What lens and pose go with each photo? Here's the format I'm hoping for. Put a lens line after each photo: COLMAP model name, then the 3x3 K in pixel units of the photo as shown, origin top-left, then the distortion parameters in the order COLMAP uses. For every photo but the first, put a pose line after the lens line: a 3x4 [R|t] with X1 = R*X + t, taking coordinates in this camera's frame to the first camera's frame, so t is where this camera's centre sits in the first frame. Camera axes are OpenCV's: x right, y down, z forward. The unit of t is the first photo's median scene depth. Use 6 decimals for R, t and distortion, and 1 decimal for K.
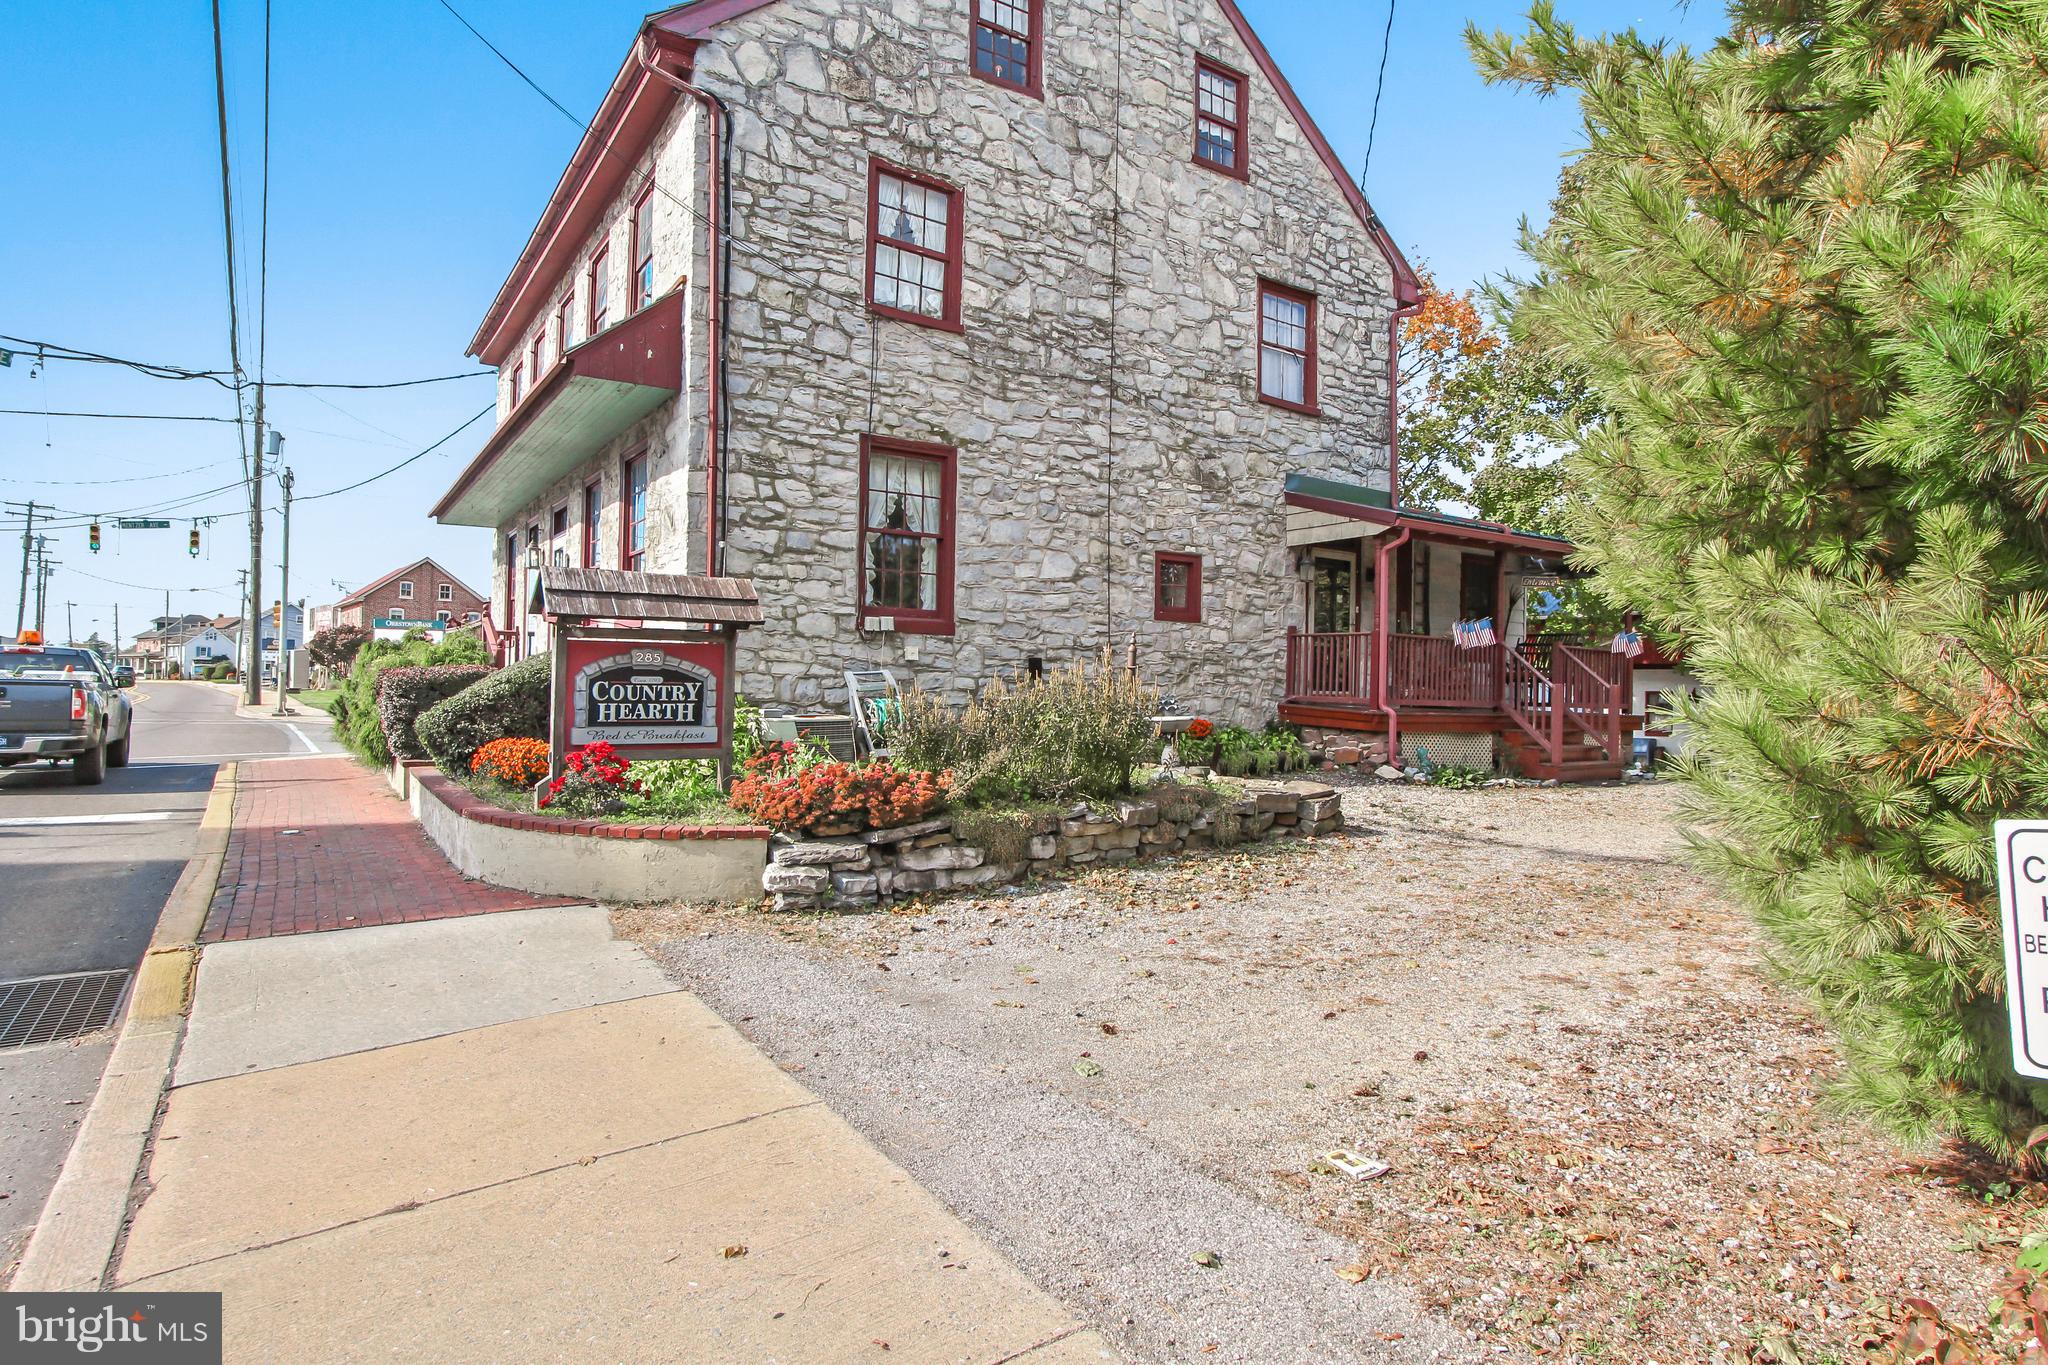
lens RADIAL K [[1129.1, 0, 1044.8], [0, 1129.1, 670.9], [0, 0, 1]] dist [-0.015684, 0.006434]
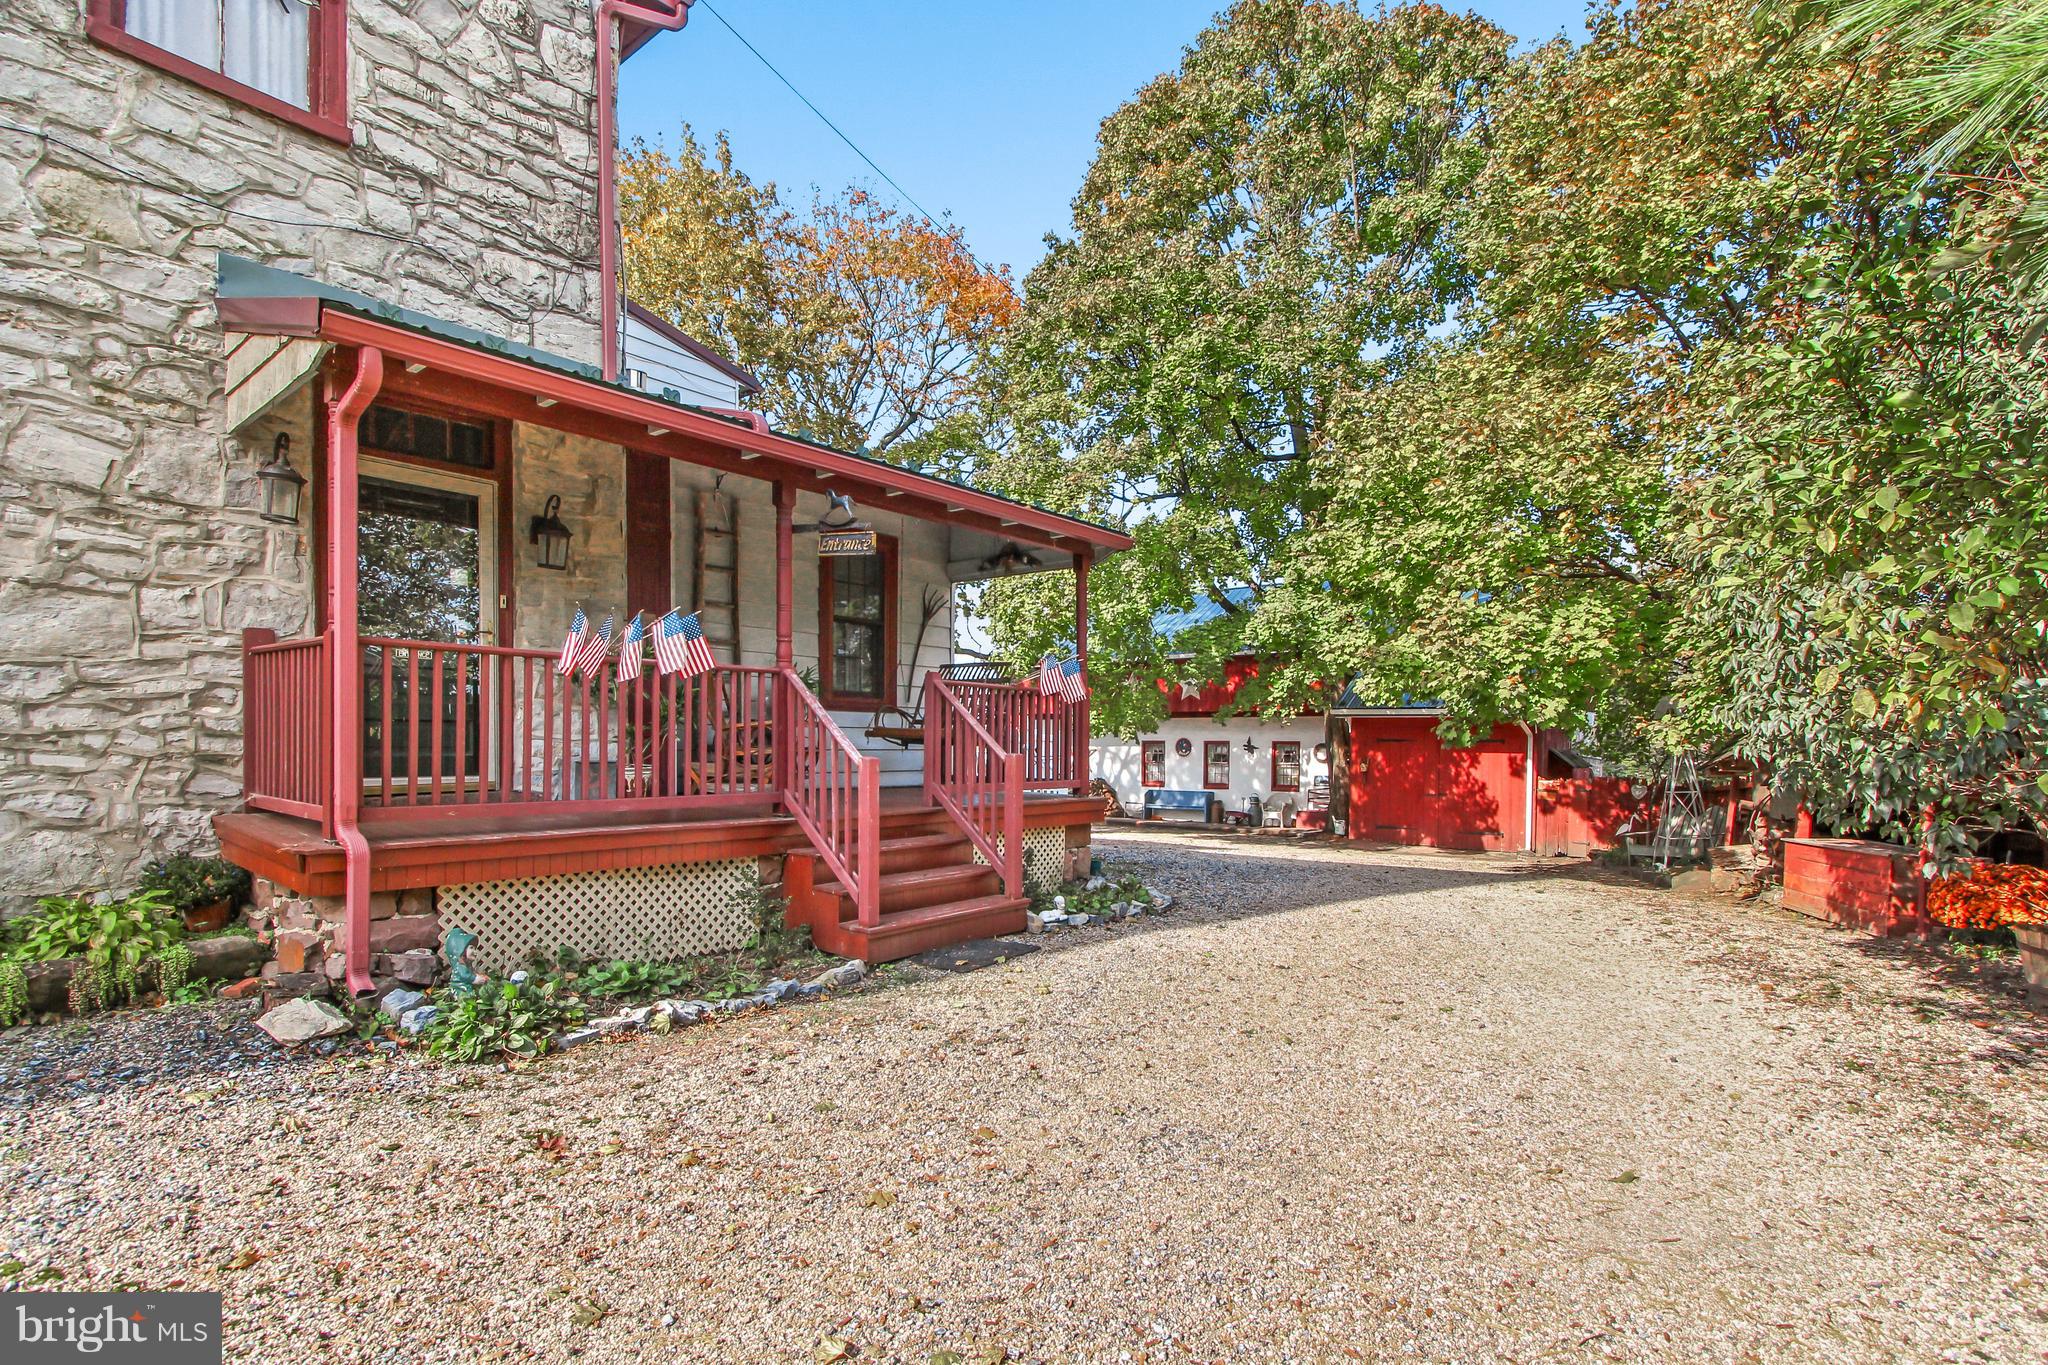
lens RADIAL K [[989.2, 0, 1046.9], [0, 989.2, 760.4], [0, 0, 1]] dist [-0.011424, 0.001101]
pose [[0.956360, -0.016941, 0.291701, 0.447759], [0.003624, 0.998929, 0.046133, -0.007387], [-0.292170, -0.043063, 0.955396, 0.639980]]
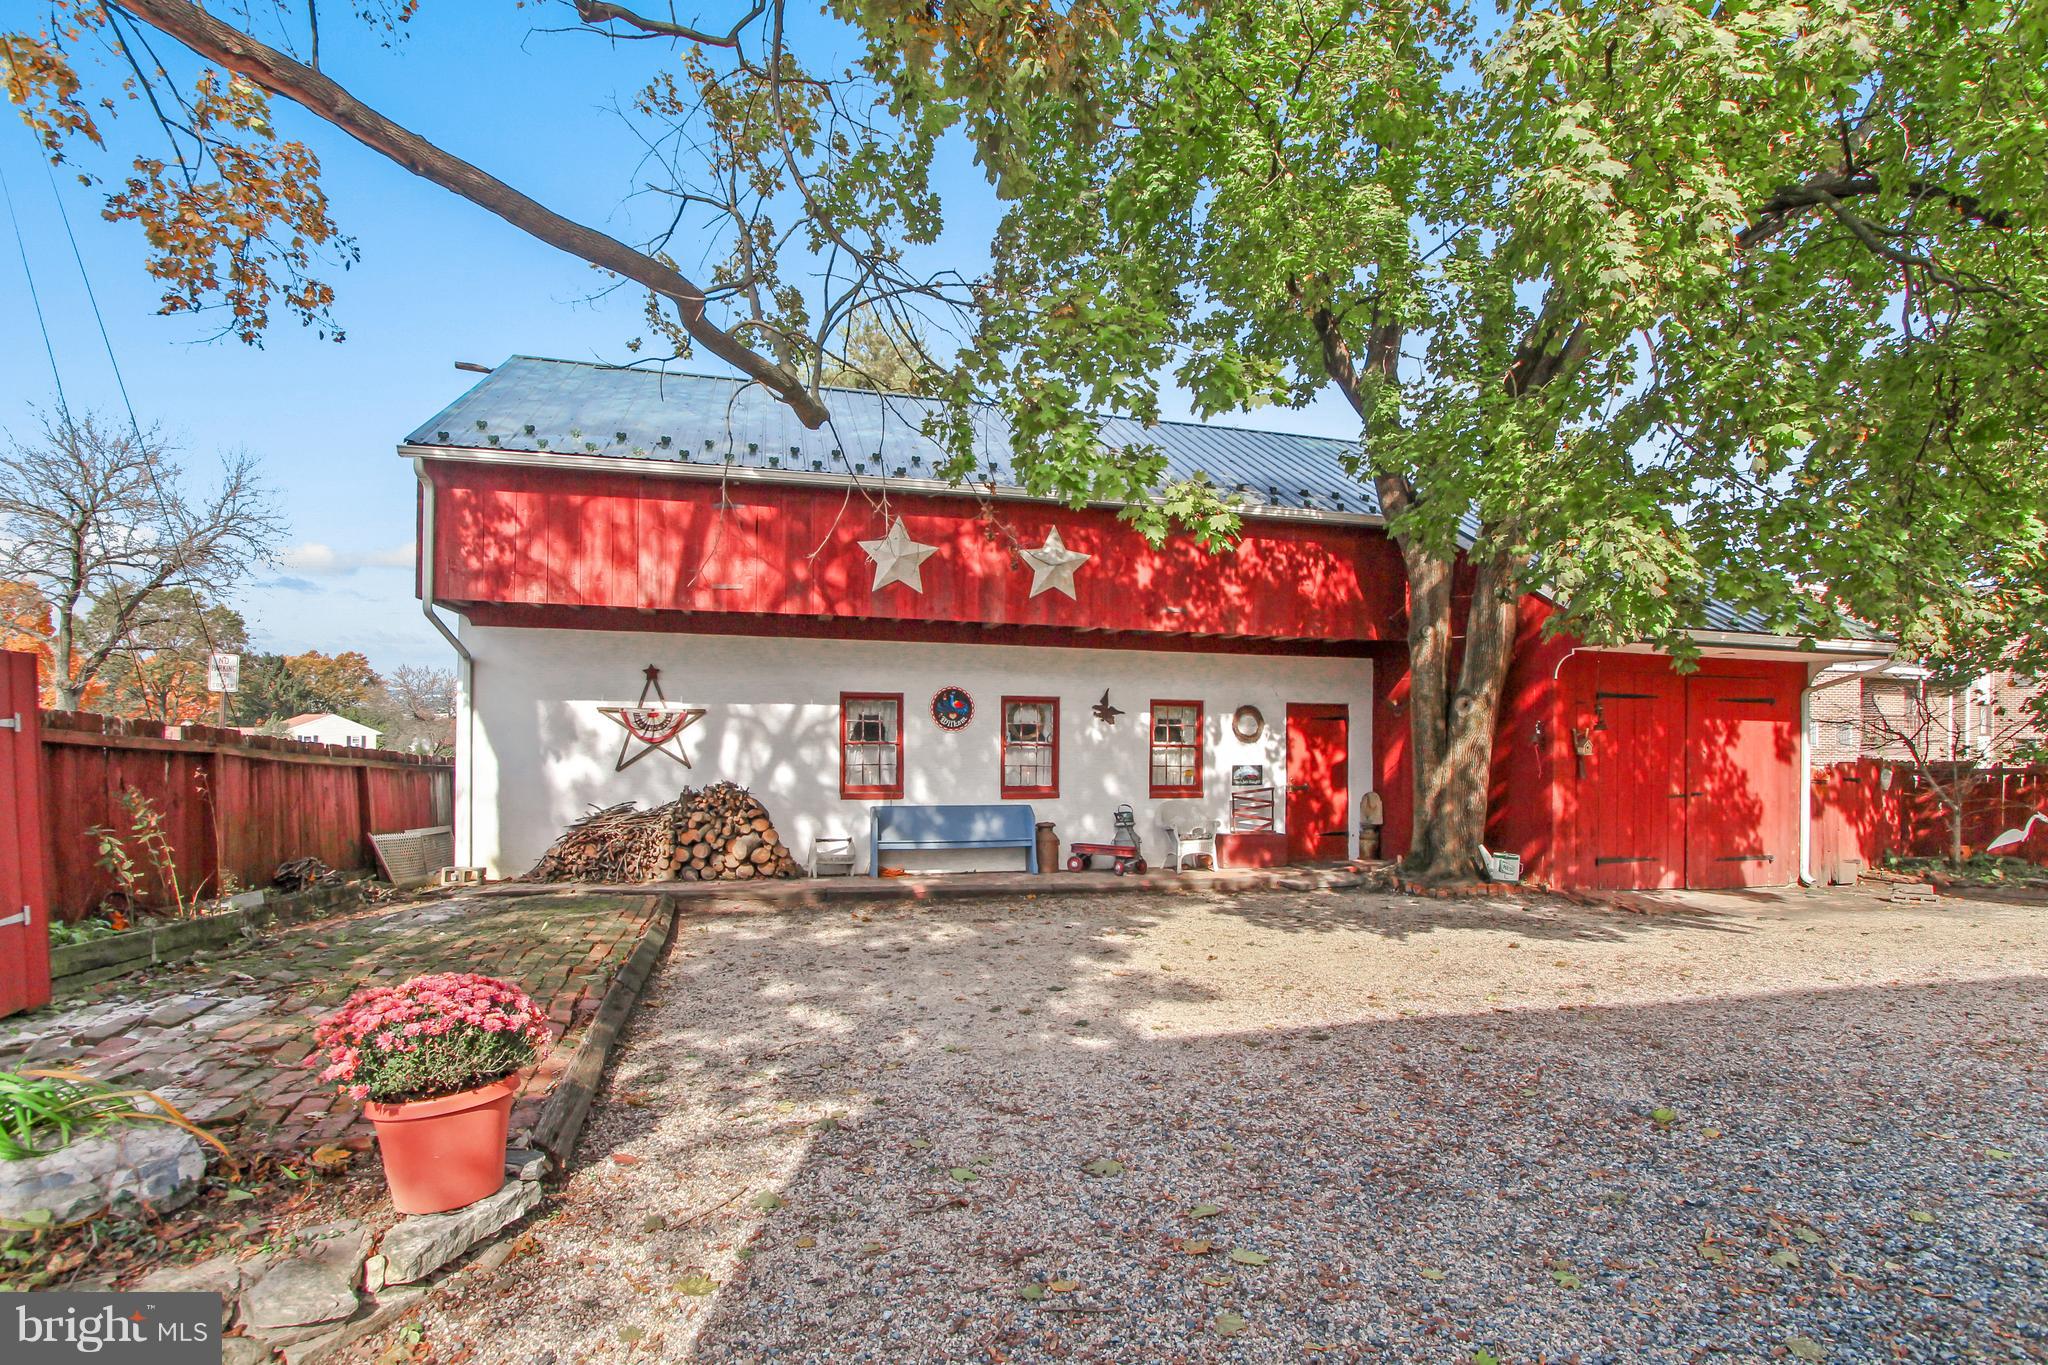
lens RADIAL K [[989.2, 0, 1029.8], [0, 989.2, 730.7], [0, 0, 1]] dist [-0.011424, 0.001101]
pose [[0.352012, -0.002371, 0.935992, 0.478824], [-0.030441, 0.999439, 0.013980, 0.069992], [-0.935500, -0.033414, 0.351743, 2.183399]]
